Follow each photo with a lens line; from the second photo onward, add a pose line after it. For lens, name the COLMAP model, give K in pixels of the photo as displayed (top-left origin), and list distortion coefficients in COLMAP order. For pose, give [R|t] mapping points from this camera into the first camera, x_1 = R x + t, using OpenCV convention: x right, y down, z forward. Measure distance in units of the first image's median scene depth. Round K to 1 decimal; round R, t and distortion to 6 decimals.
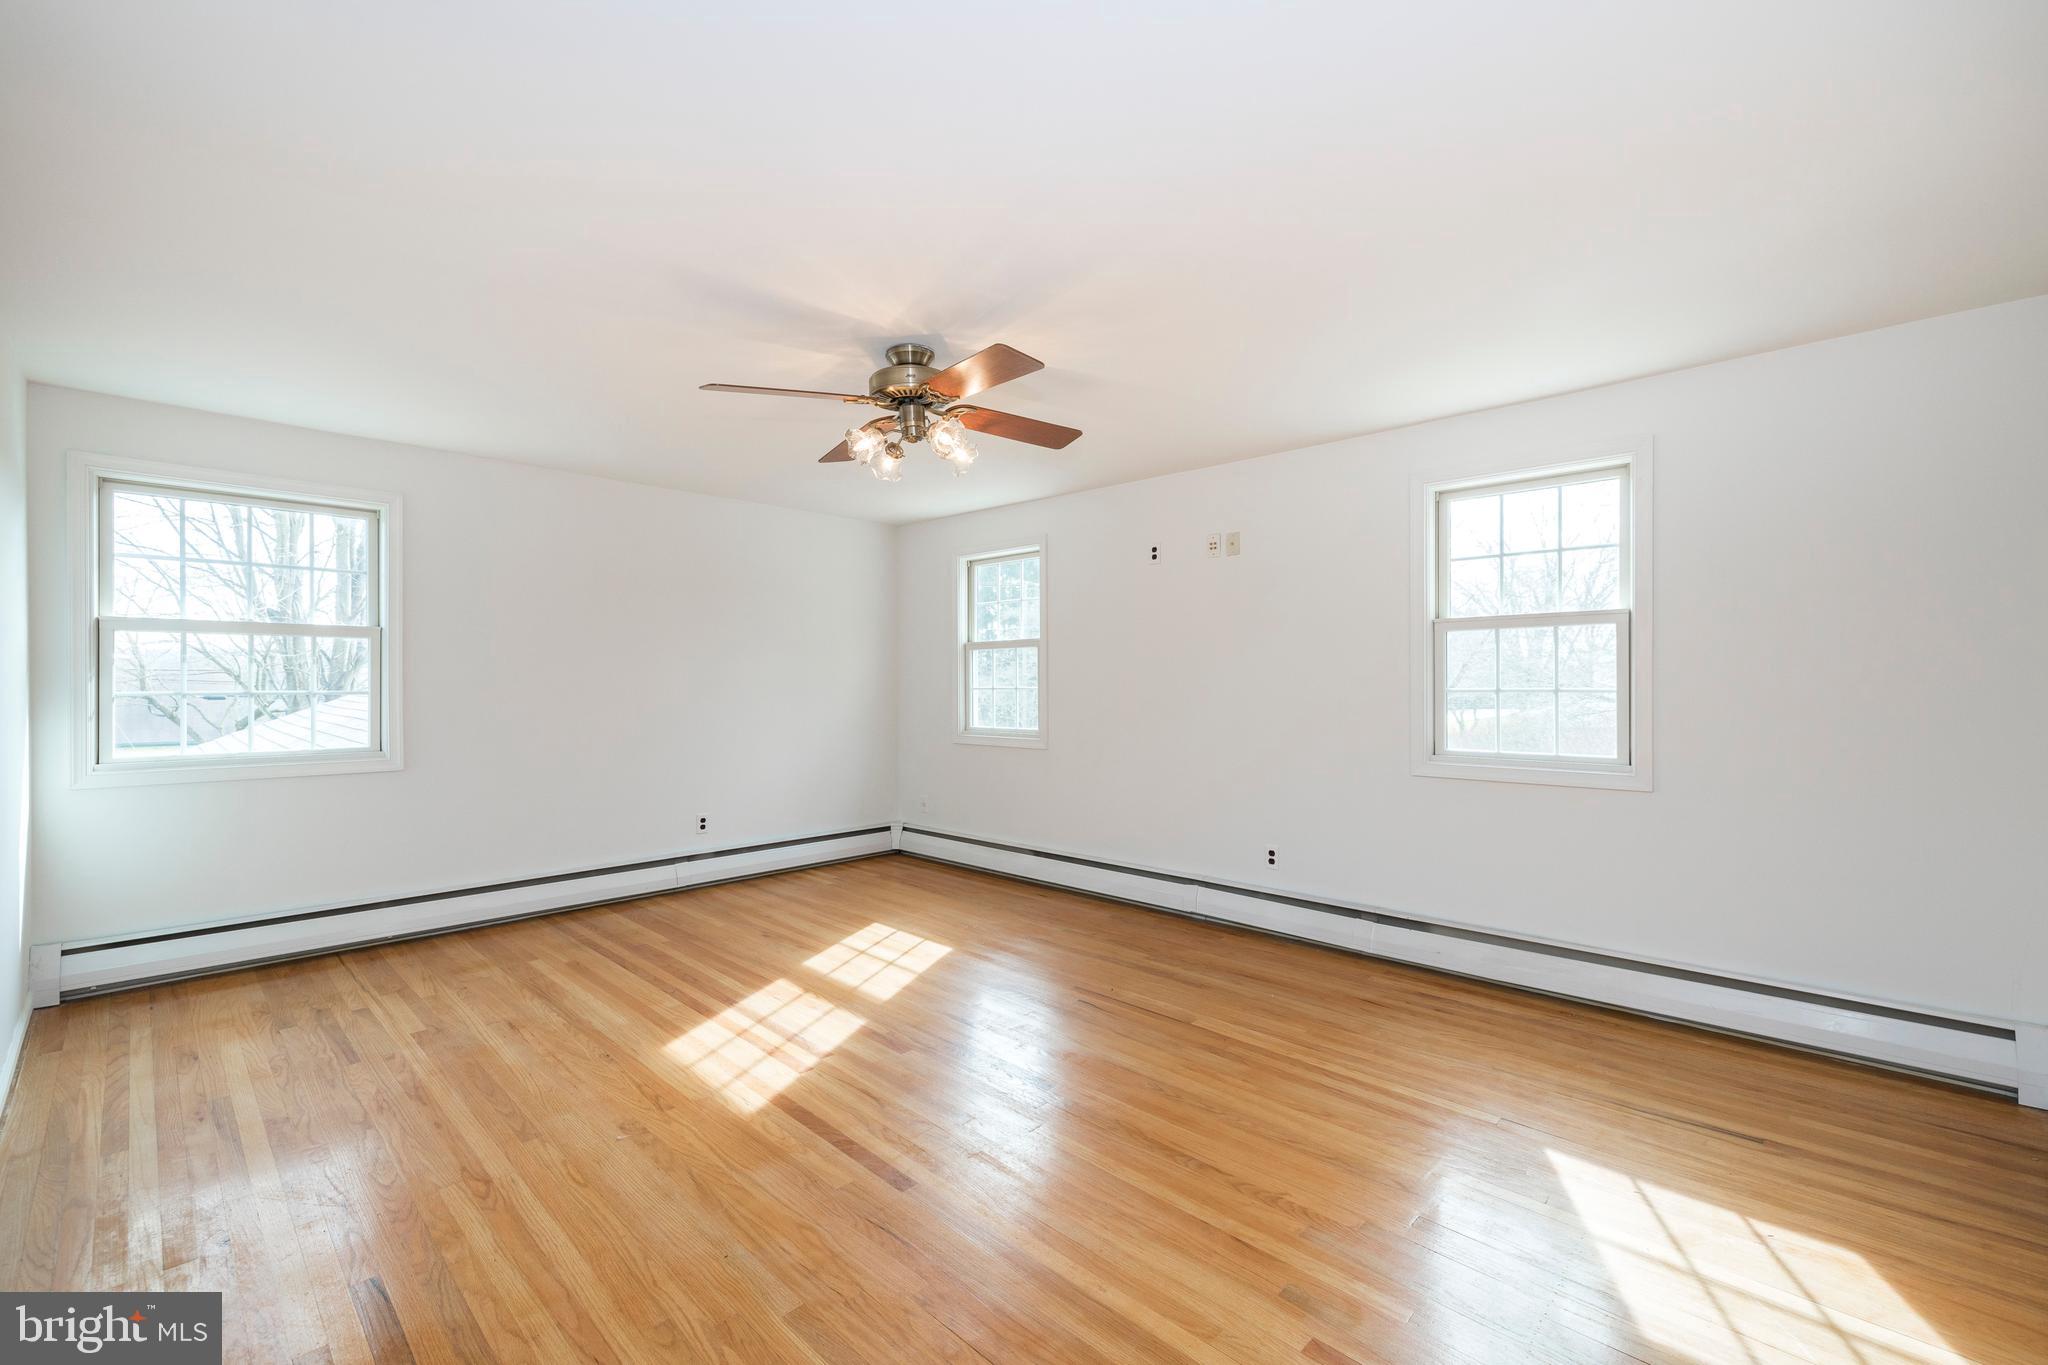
lens RADIAL K [[856.0, 0, 1041.4], [0, 856.0, 695.0], [0, 0, 1]] dist [0.007916, -0.000323]
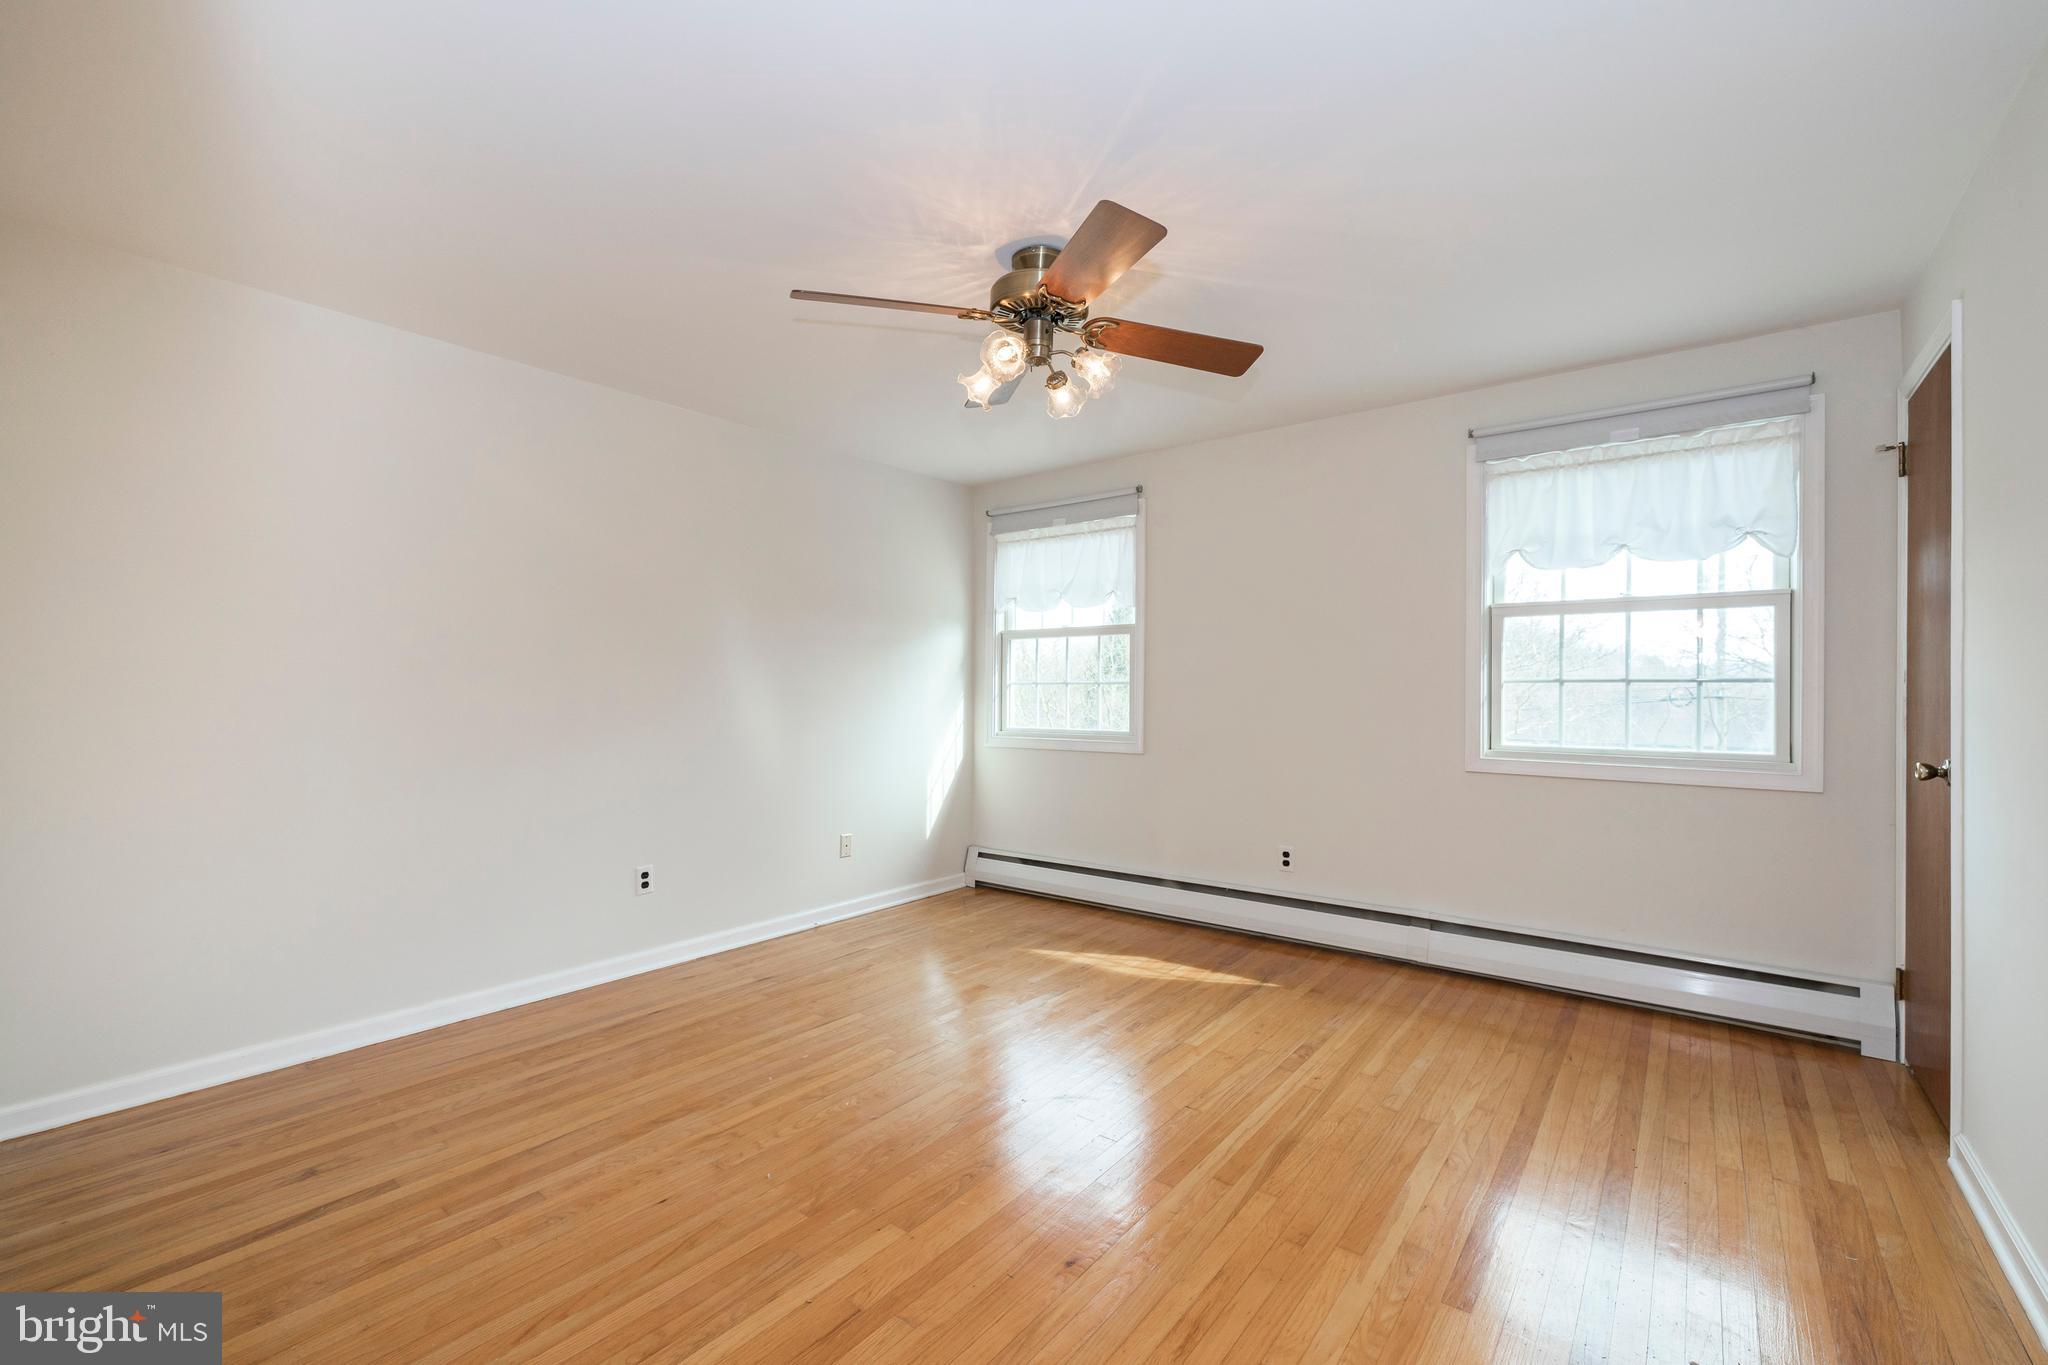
lens RADIAL K [[856.0, 0, 1028.3], [0, 856.0, 689.6], [0, 0, 1]] dist [0.007916, -0.000323]
pose [[0.995583, -0.008665, 0.093486, -0.127967], [0.008462, 0.999961, 0.002569, -0.002232], [-0.093505, -0.001767, 0.995617, 0.113280]]
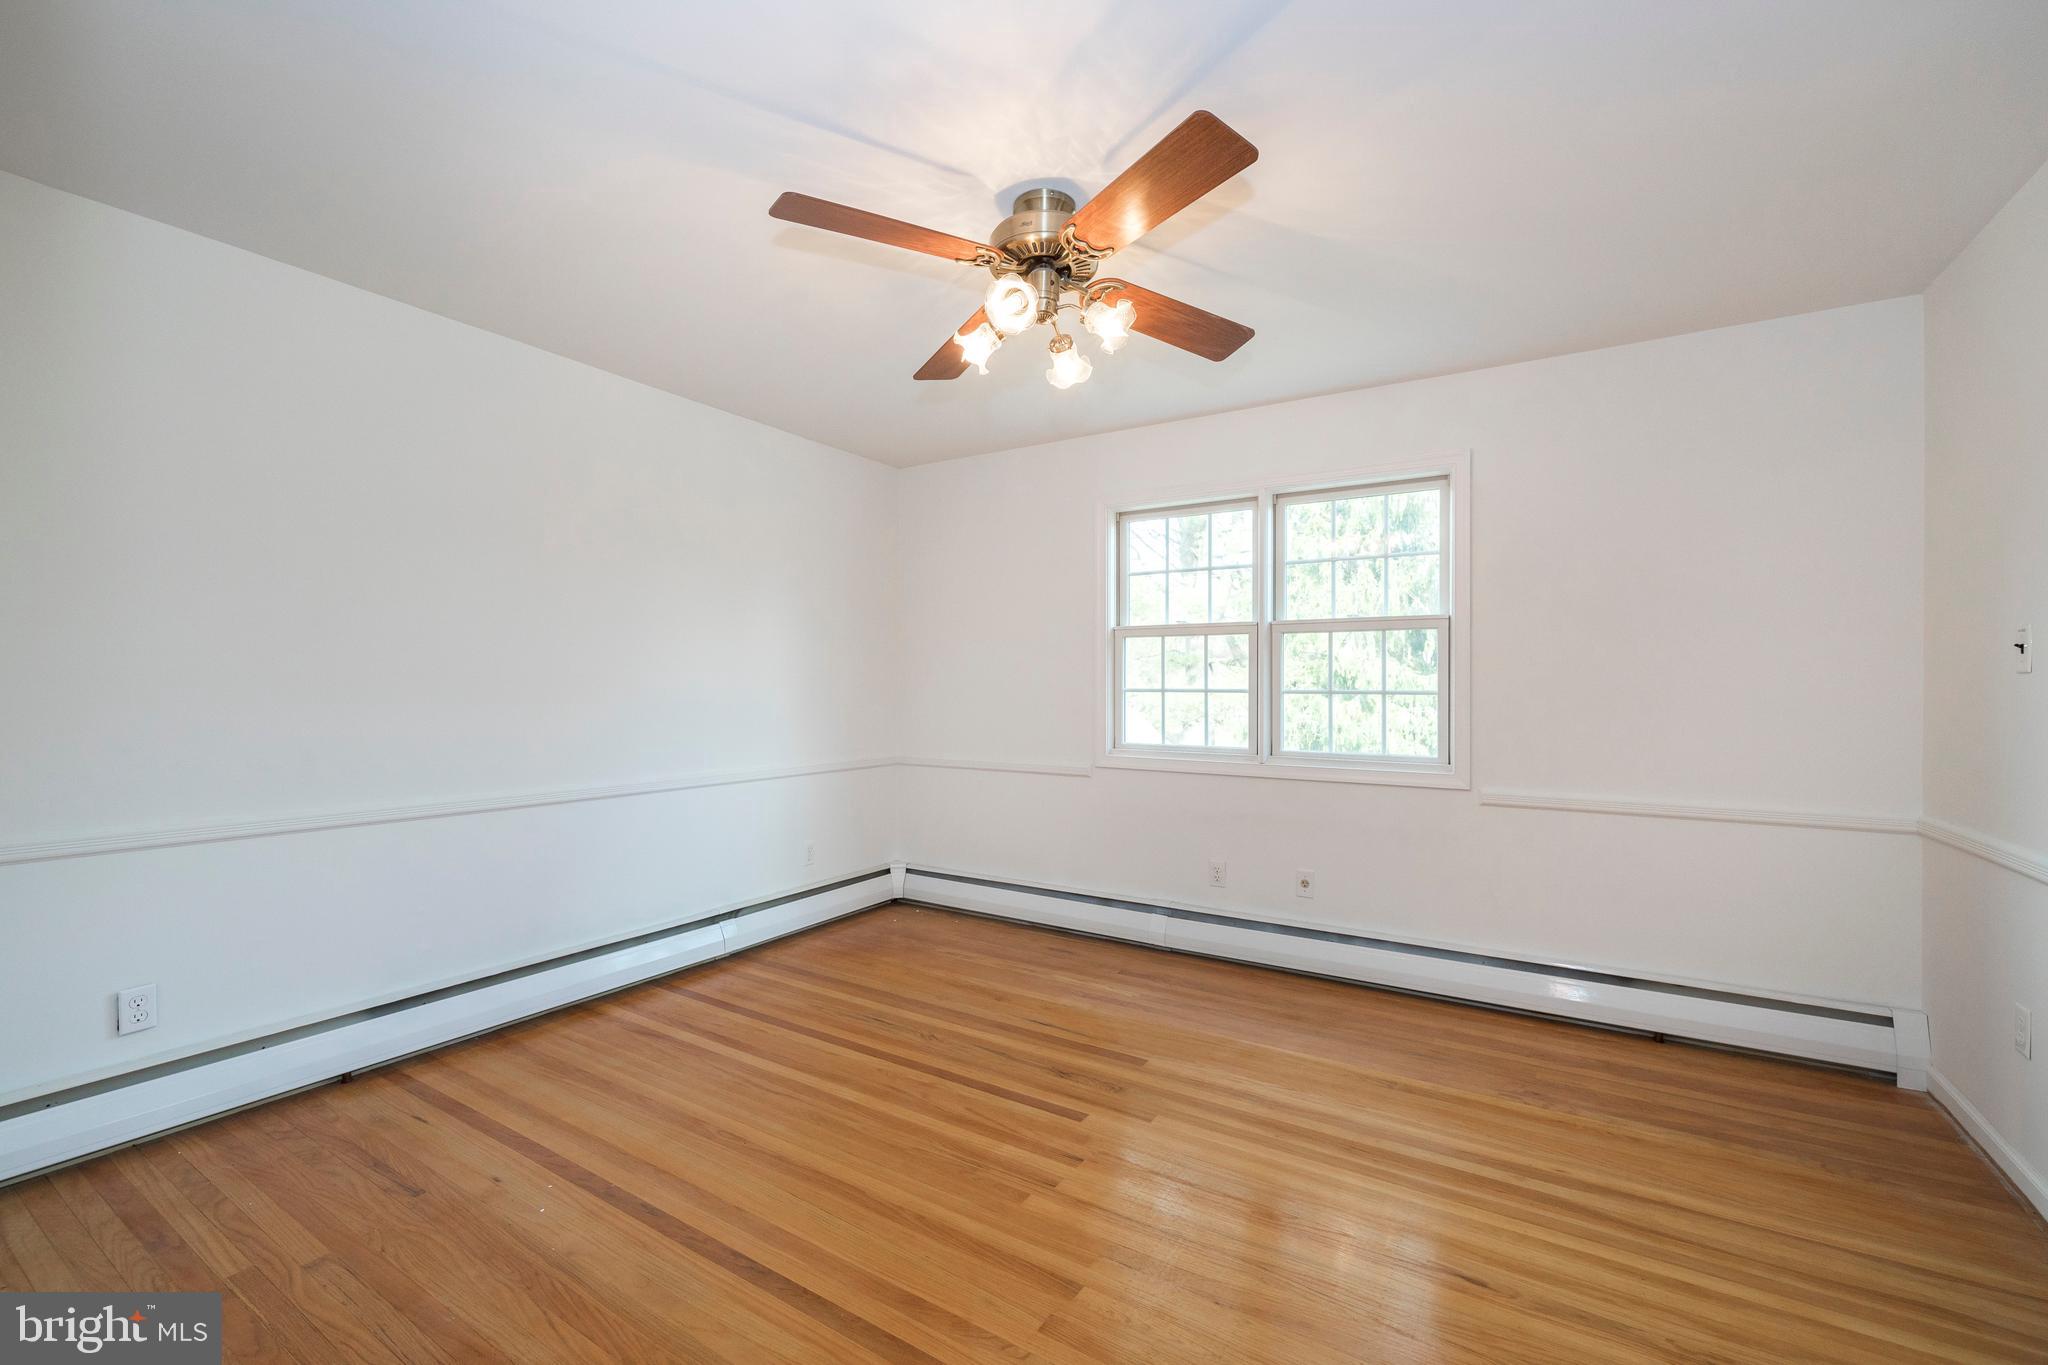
lens RADIAL K [[856.0, 0, 971.7], [0, 856.0, 693.9], [0, 0, 1]] dist [0.007916, -0.000323]
pose [[0.976286, 0.010437, 0.216231, -0.263349], [-0.011504, 0.999927, 0.003674, -0.001831], [-0.216177, -0.006075, 0.976335, 0.252926]]
